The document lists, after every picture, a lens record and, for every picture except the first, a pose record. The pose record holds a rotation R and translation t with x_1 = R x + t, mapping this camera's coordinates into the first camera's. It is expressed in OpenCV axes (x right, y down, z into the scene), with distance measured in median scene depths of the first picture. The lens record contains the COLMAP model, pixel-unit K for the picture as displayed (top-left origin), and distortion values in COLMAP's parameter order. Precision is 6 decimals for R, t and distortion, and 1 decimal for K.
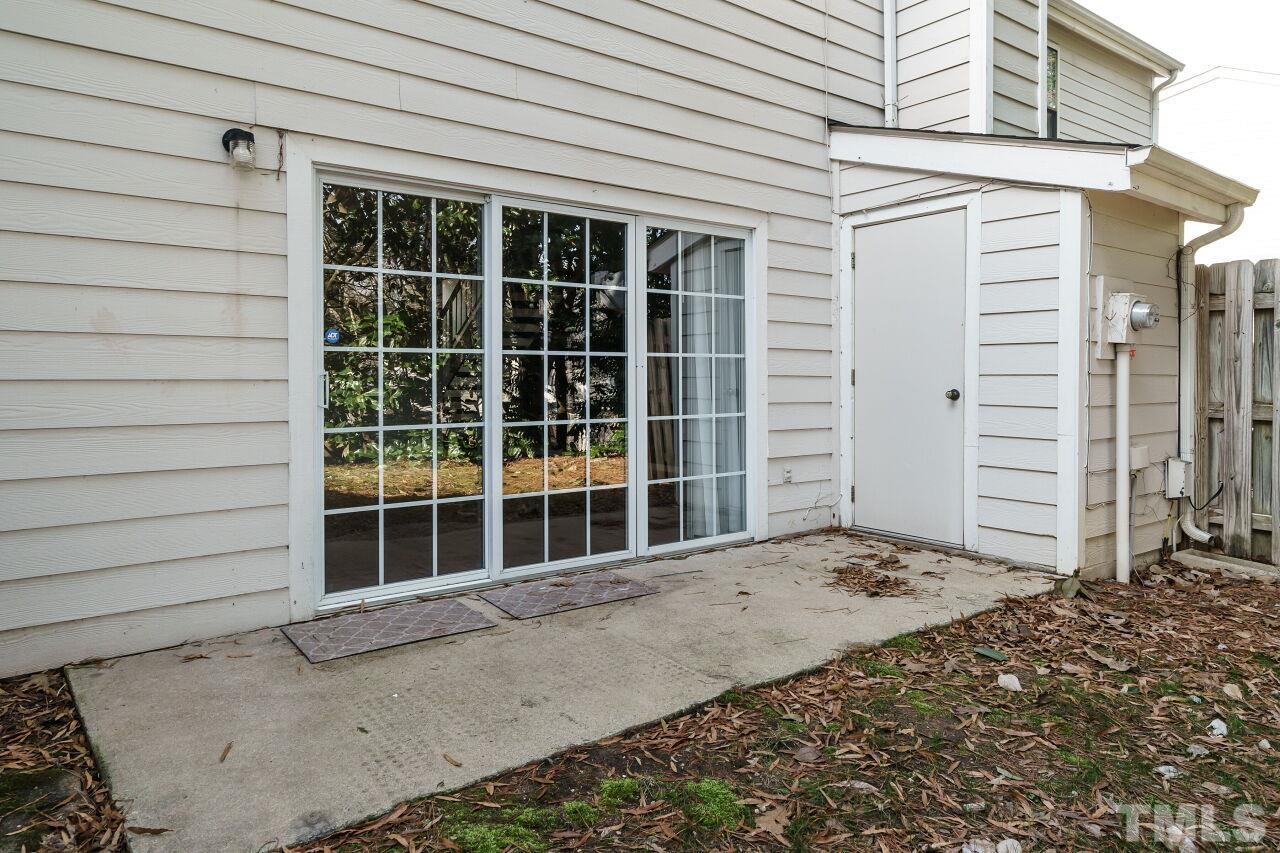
lens RADIAL K [[814.7, 0, 644.5], [0, 814.7, 386.5], [0, 0, 1]] dist [0.008689, 0.001738]
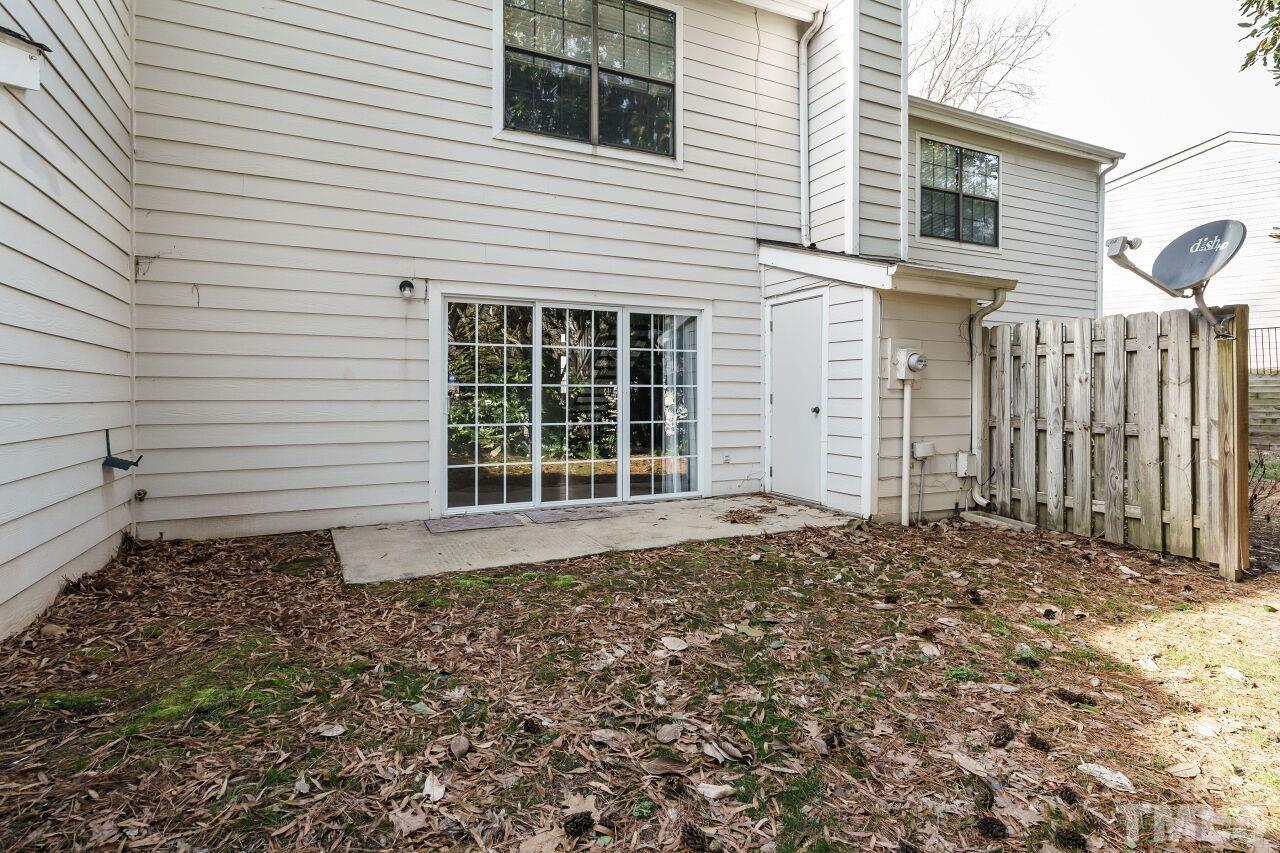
lens RADIAL K [[657.5, 0, 637.2], [0, 657.5, 395.8], [0, 0, 1]] dist [-0.000629, -0.000043]
pose [[0.976364, 0.001931, -0.216123, 0.322501], [-0.004227, 0.999939, -0.010160, -0.003691], [0.216090, 0.010833, 0.976313, -0.373422]]
